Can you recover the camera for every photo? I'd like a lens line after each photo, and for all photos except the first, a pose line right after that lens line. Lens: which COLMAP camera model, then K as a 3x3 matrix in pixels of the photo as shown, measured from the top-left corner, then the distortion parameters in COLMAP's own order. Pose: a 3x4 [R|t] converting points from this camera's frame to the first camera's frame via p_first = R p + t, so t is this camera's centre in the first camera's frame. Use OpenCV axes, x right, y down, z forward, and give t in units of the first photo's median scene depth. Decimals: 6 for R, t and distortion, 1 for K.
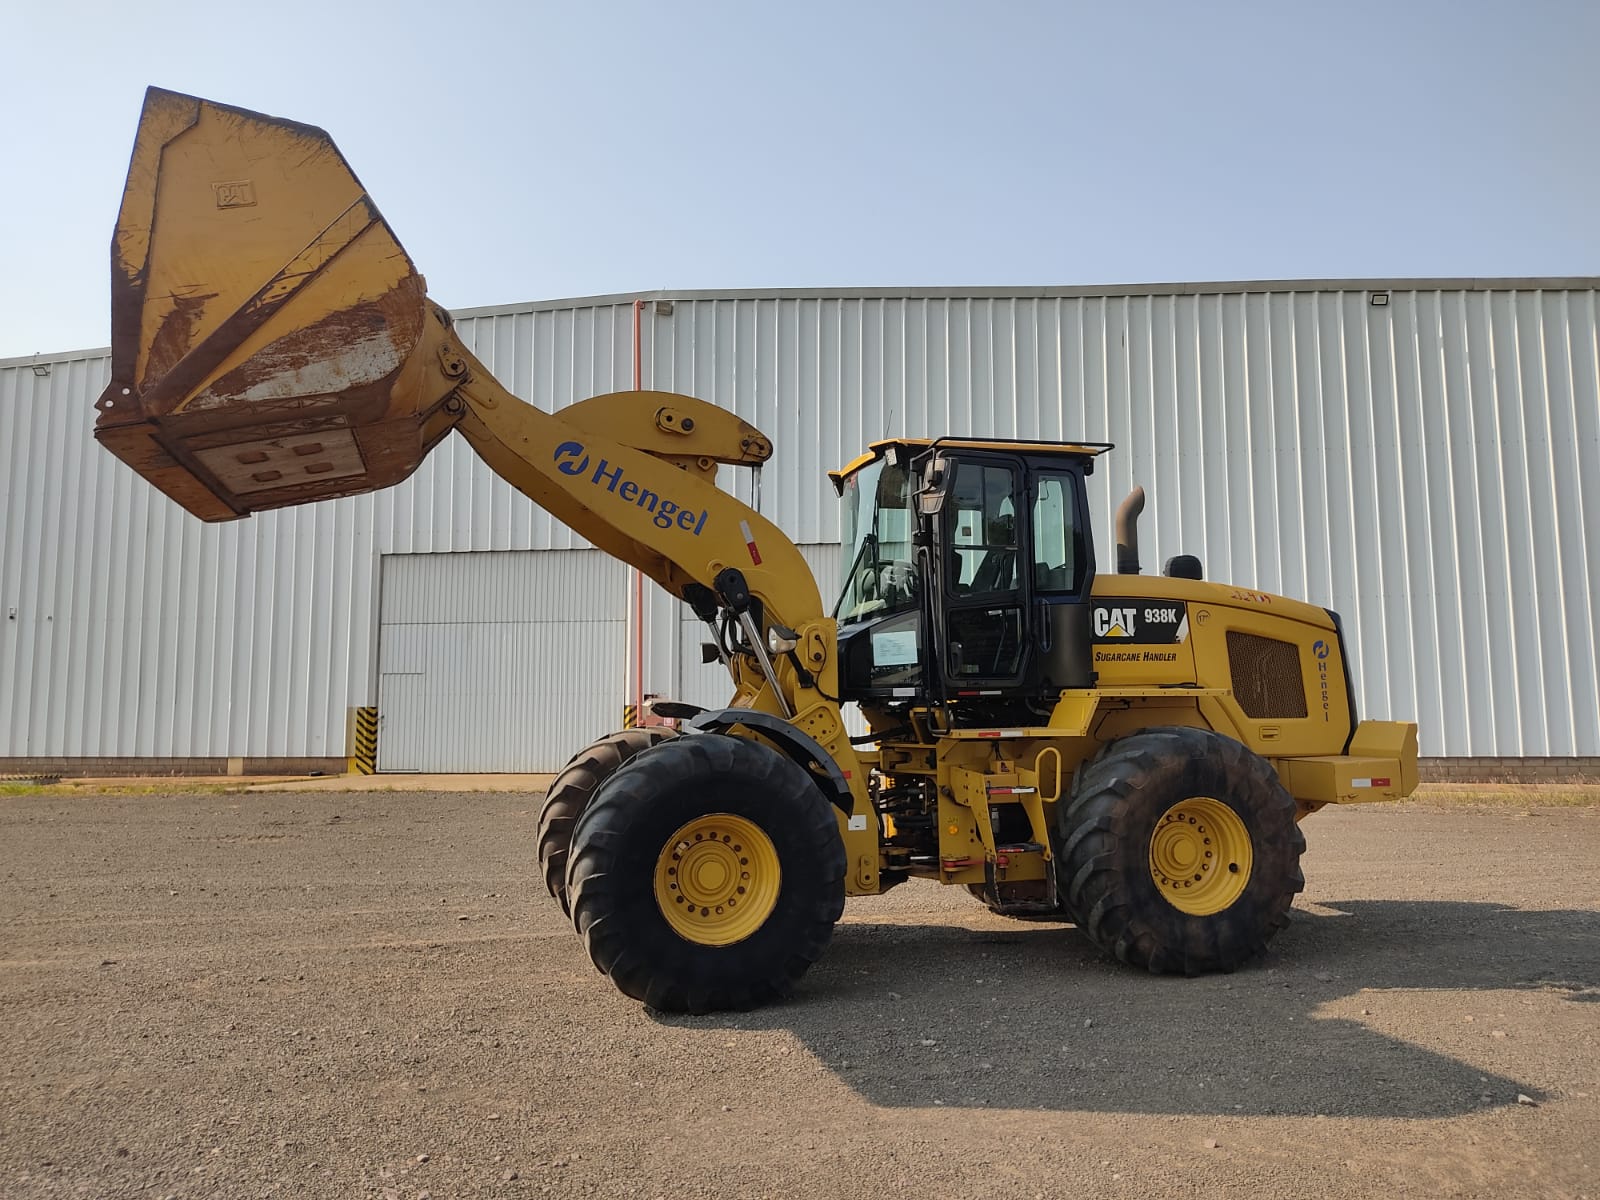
lens RADIAL K [[1204.3, 0, 806.0], [0, 1204.3, 600.6], [0, 0, 1]] dist [0.119738, -0.219517]
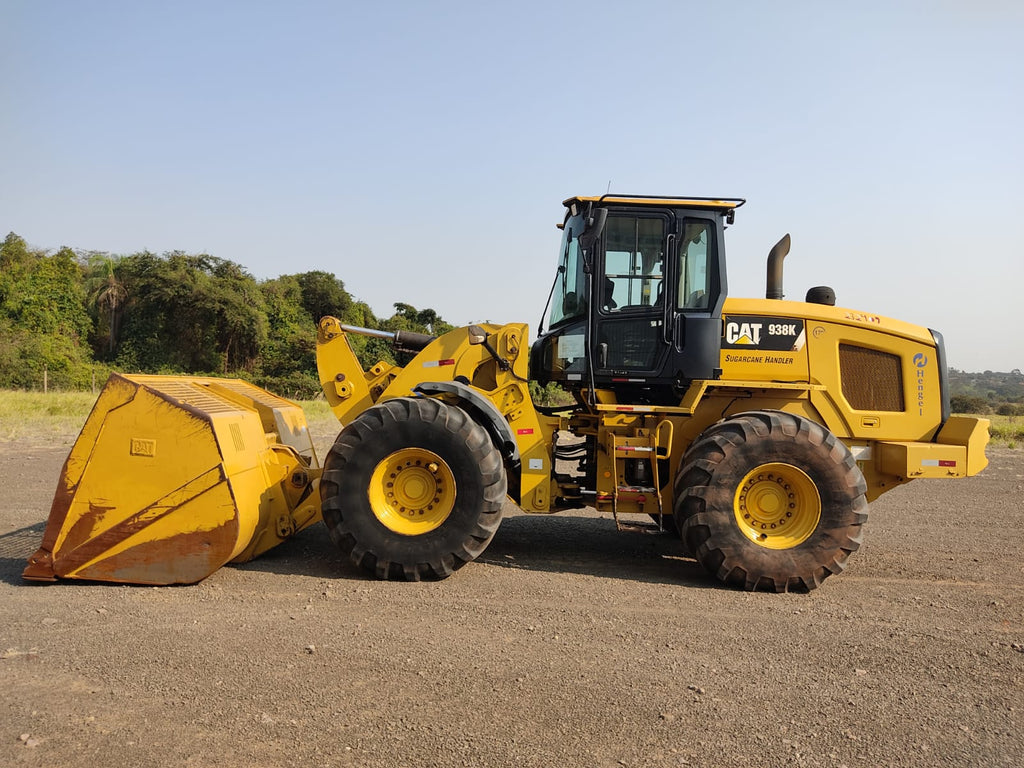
lens RADIAL K [[770.8, 0, 515.8], [0, 770.8, 384.4], [0, 0, 1]] dist [0.119738, -0.219517]
pose [[0.963749, 0.047115, -0.262618, 0.263758], [-0.029333, 0.997029, 0.071225, 0.022137], [0.265194, -0.060940, 0.962267, 0.101961]]
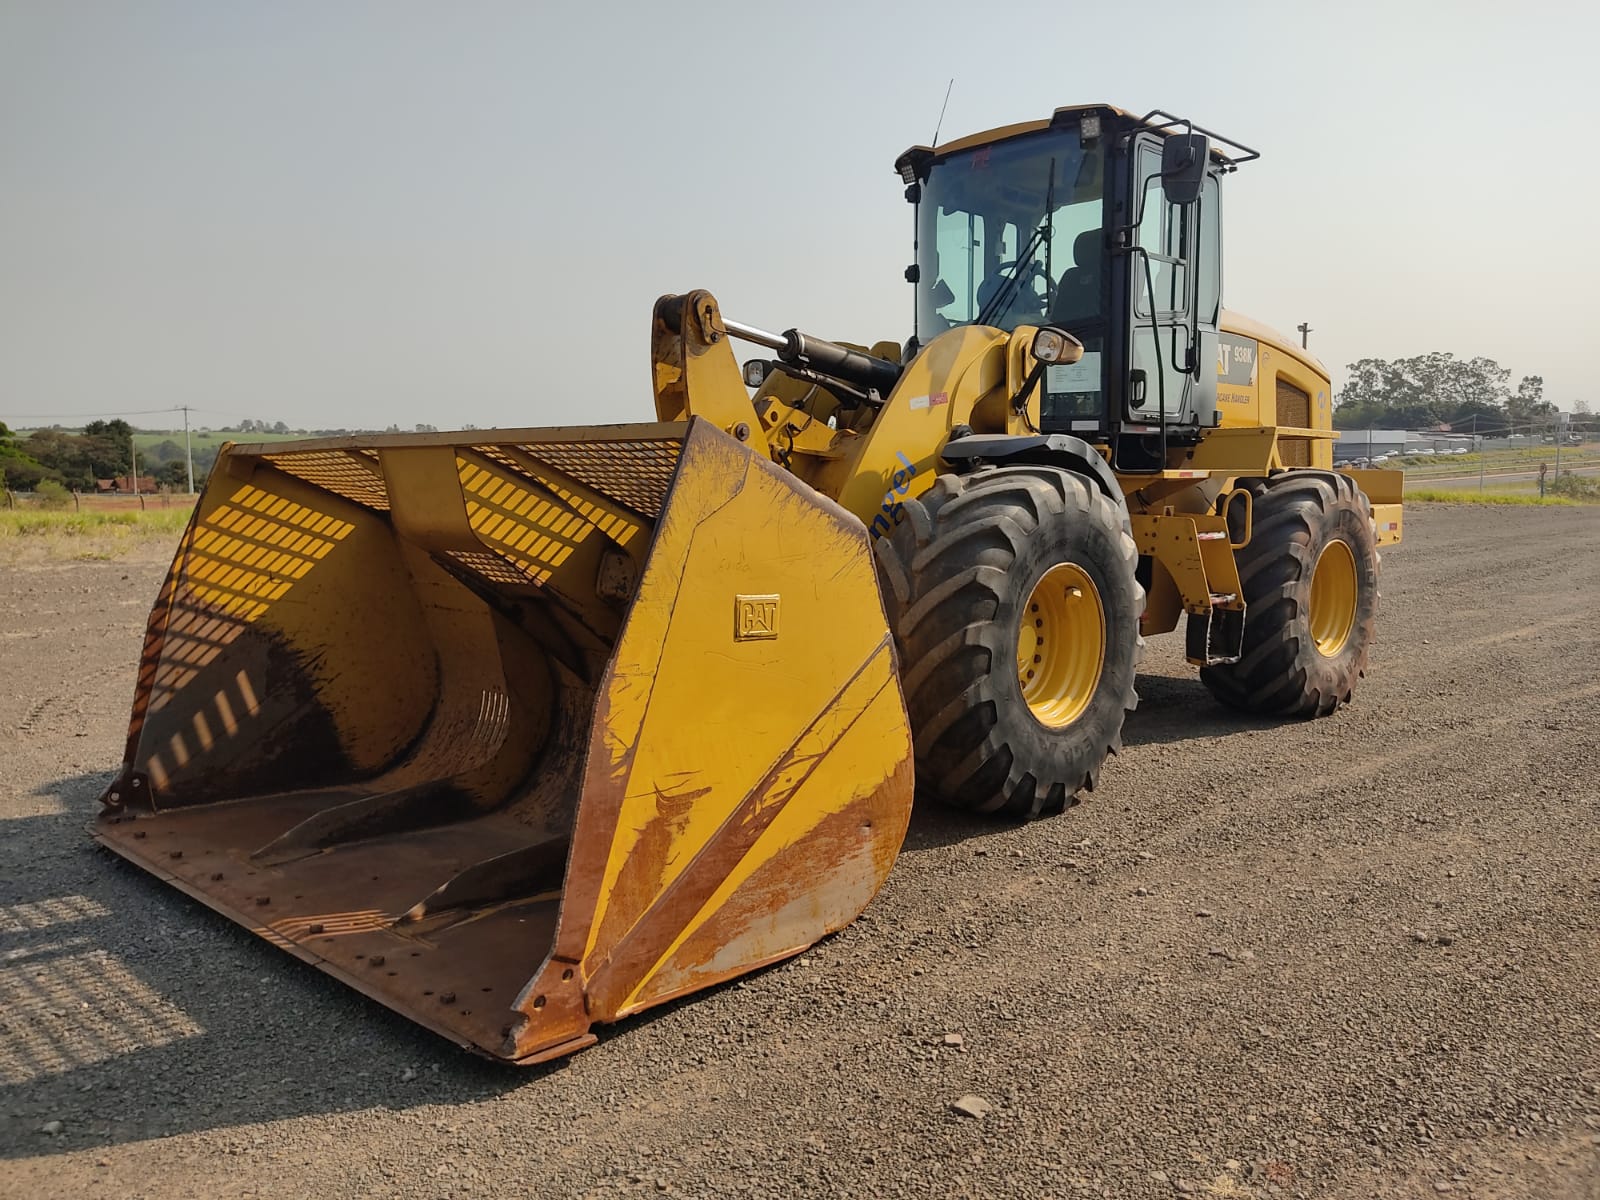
lens RADIAL K [[1198.8, 0, 805.0], [0, 1198.8, 600.1], [0, 0, 1]] dist [0.103285, -0.180273]
pose [[0.872680, -0.036703, 0.486911, -0.522957], [-0.048275, 0.985801, 0.160830, 0.072448], [-0.485900, -0.163858, 0.858517, 0.361361]]
